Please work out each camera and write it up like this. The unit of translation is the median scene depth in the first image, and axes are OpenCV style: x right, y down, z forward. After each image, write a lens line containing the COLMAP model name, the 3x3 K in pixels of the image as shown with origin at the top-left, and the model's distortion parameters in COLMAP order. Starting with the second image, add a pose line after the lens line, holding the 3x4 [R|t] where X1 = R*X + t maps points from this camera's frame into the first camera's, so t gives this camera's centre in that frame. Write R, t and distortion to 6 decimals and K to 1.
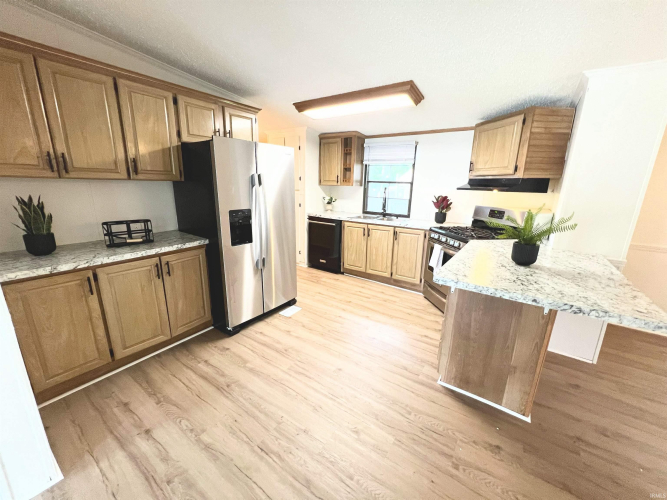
lens RADIAL K [[266.1, 0, 333.5], [0, 266.1, 250.0], [0, 0, 1]] dist [-0.001010, 0.000182]
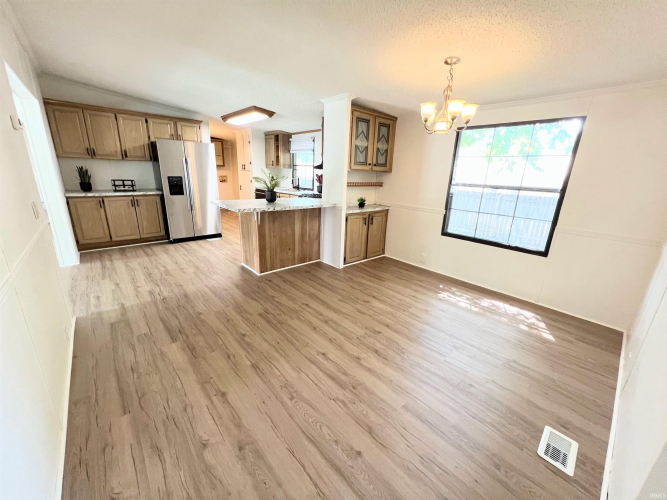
lens RADIAL K [[266.1, 0, 333.5], [0, 266.1, 250.0], [0, 0, 1]] dist [-0.001010, 0.000182]
pose [[0.973048, 0.075070, -0.218044, 1.372574], [-0.068447, 0.996939, 0.037780, 0.255824], [0.220212, -0.021837, 0.975207, -0.717015]]
